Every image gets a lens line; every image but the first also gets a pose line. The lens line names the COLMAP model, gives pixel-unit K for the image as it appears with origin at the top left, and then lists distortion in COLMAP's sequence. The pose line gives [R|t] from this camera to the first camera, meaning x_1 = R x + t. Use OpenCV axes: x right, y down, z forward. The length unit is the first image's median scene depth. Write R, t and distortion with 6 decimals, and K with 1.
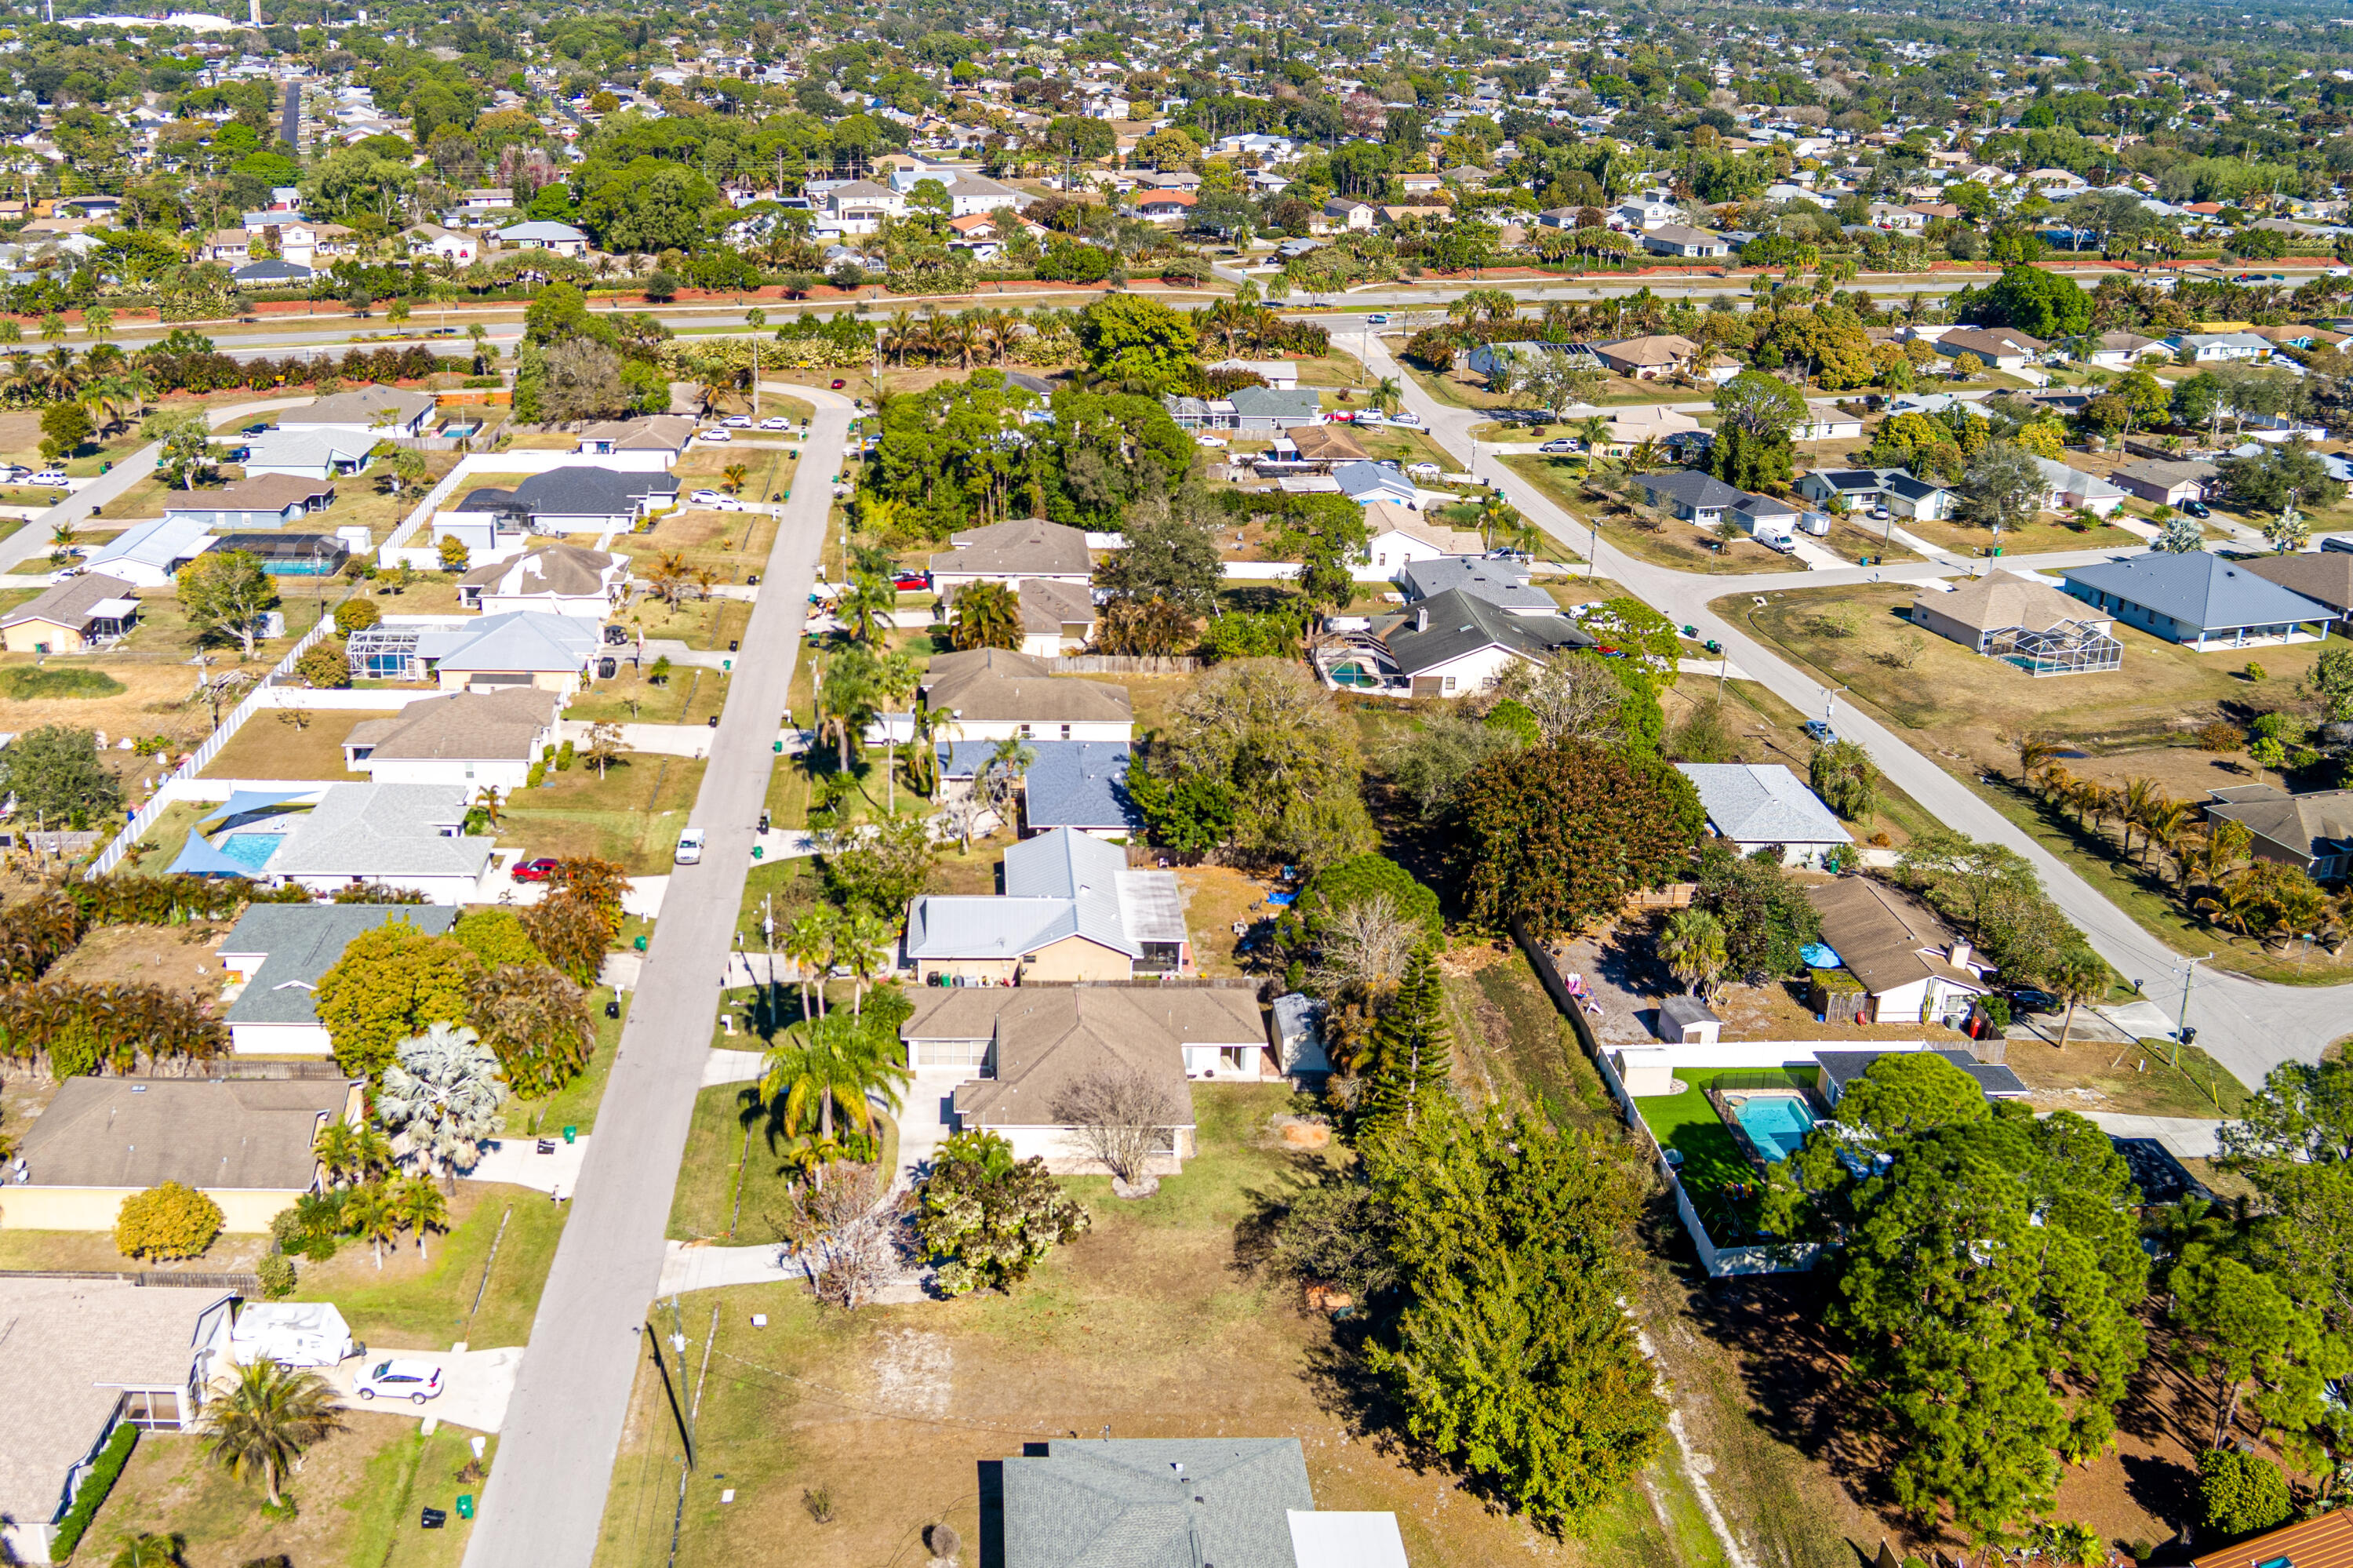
lens RADIAL K [[2157.2, 0, 1014.0], [0, 2157.2, 782.3], [0, 0, 1]] dist [-0.064120, -0.012506]
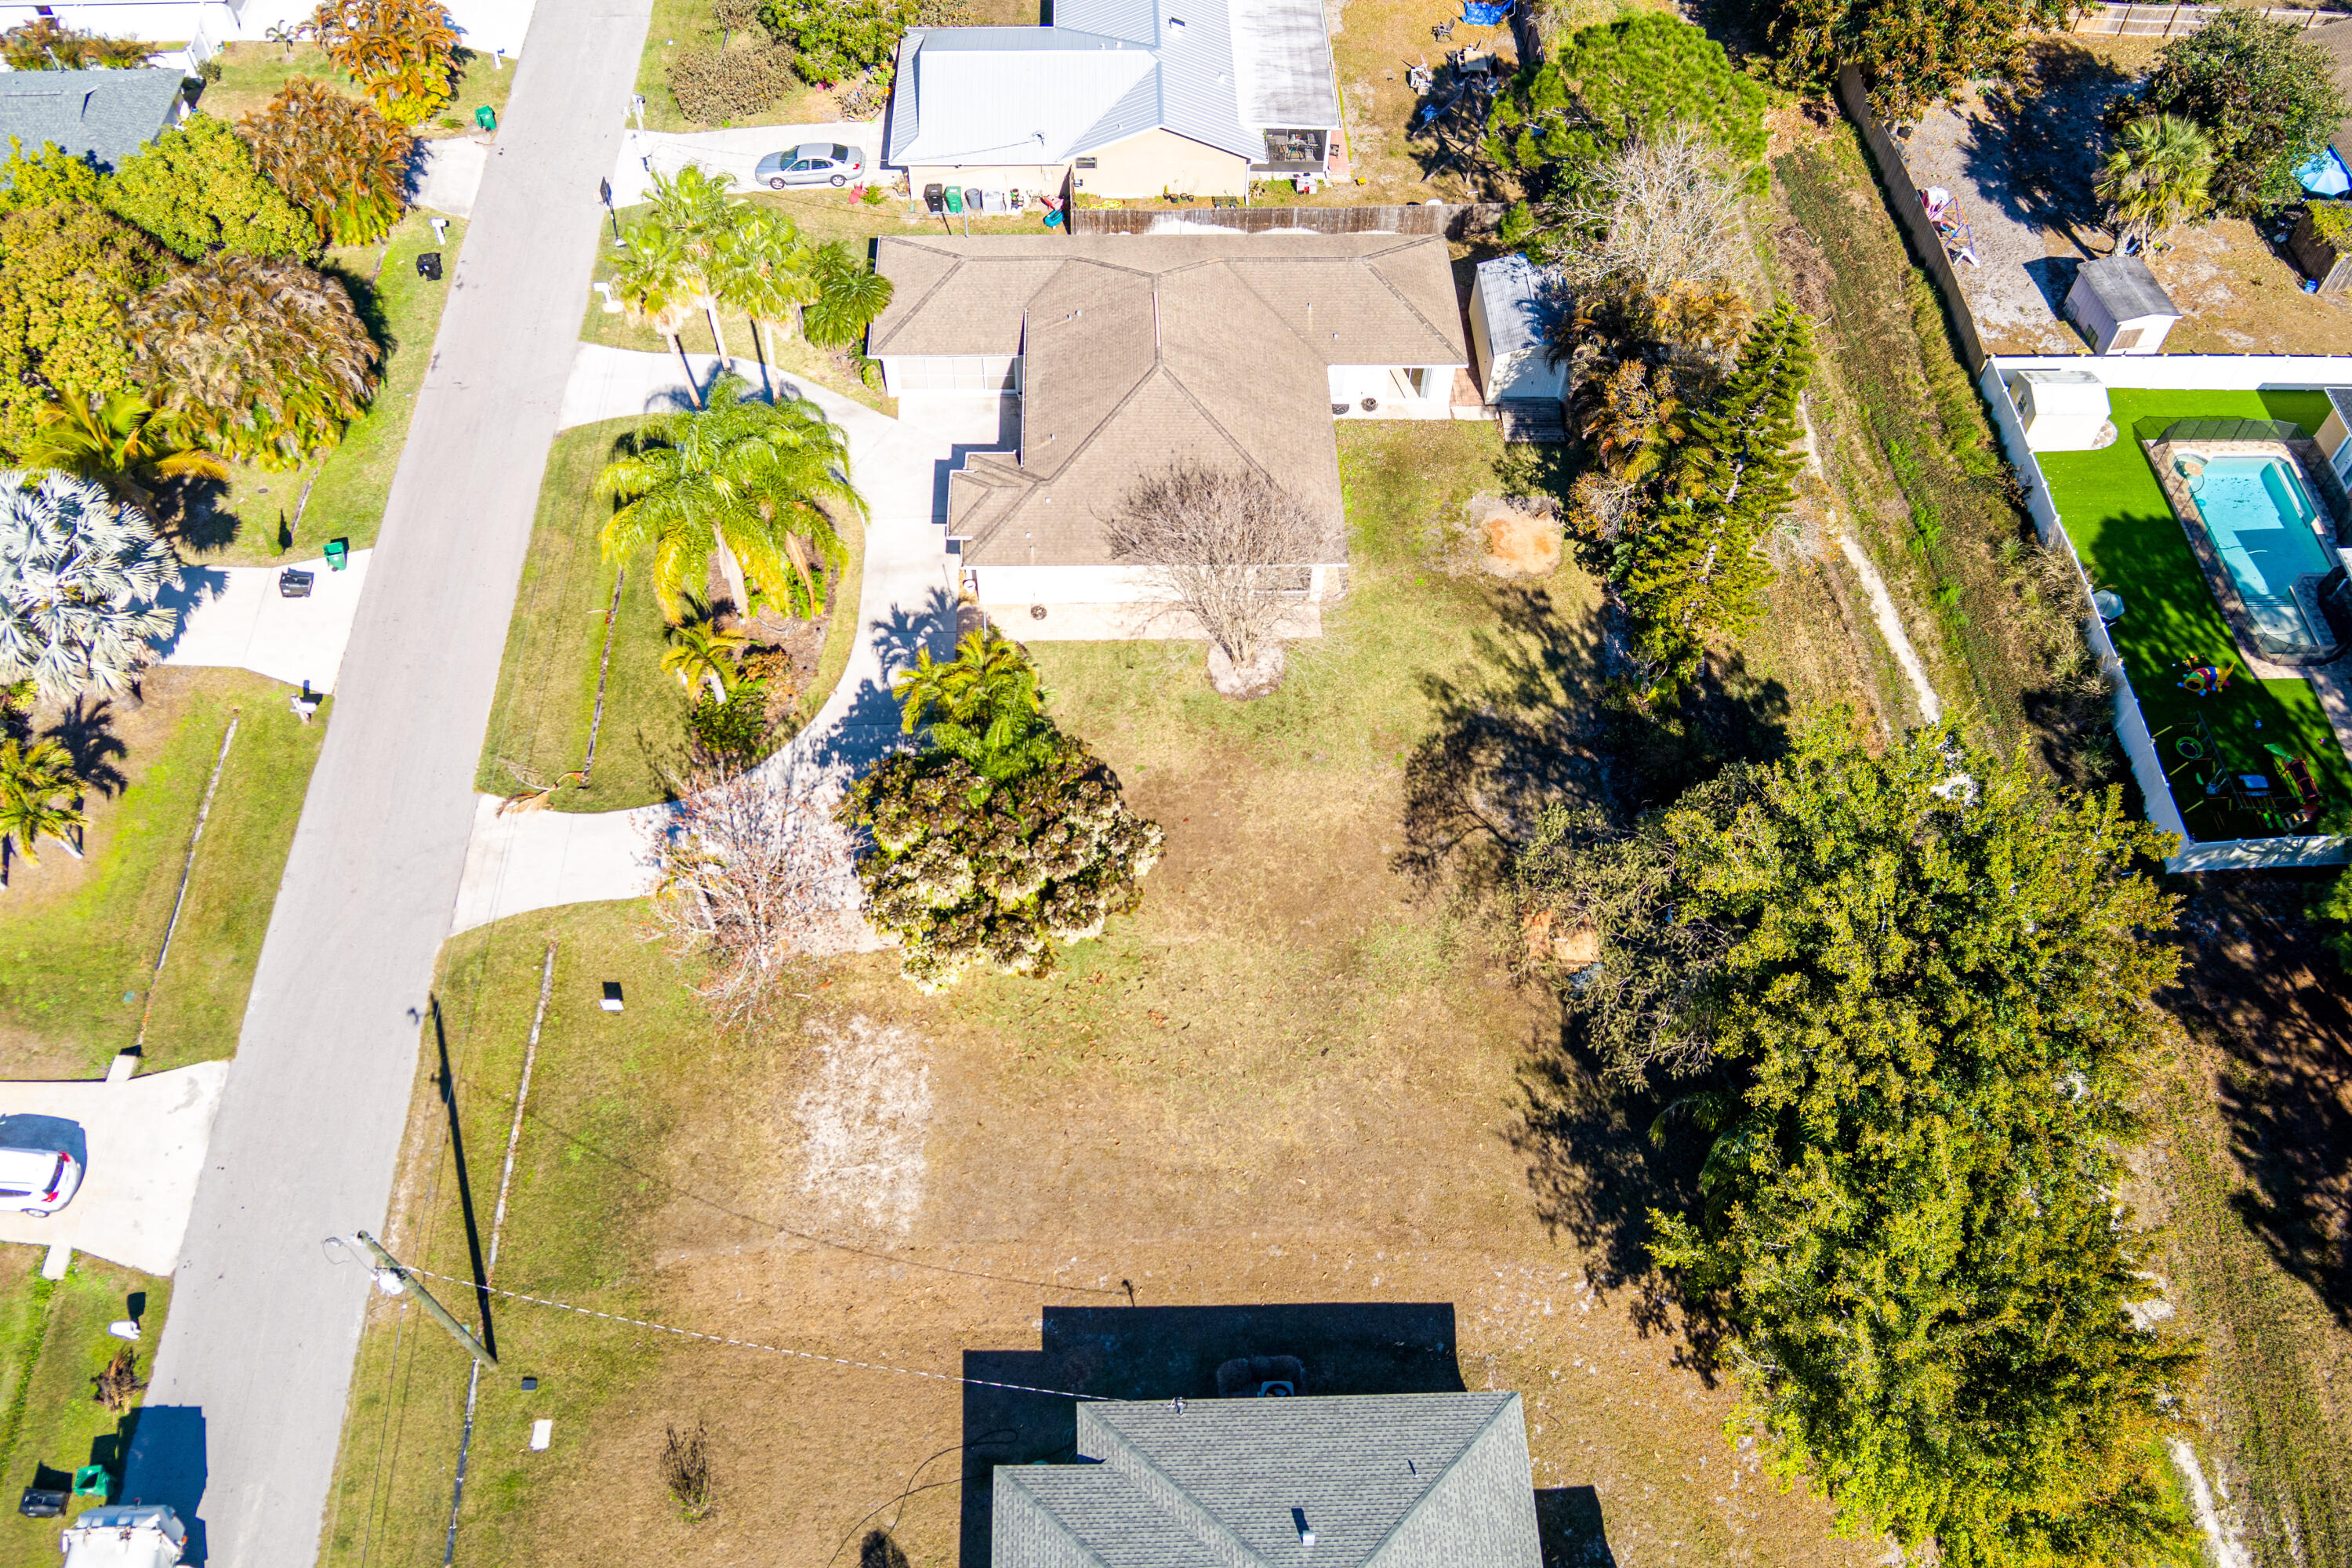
lens RADIAL K [[1855.6, 0, 1158.2], [0, 1855.6, 788.3], [0, 0, 1]] dist [-0.076715, 0.031777]
pose [[0.999946, -0.003908, 0.009612, 0.025016], [-0.002118, 0.829980, 0.557790, -0.073874], [-0.010158, -0.557780, 0.829927, 0.514644]]
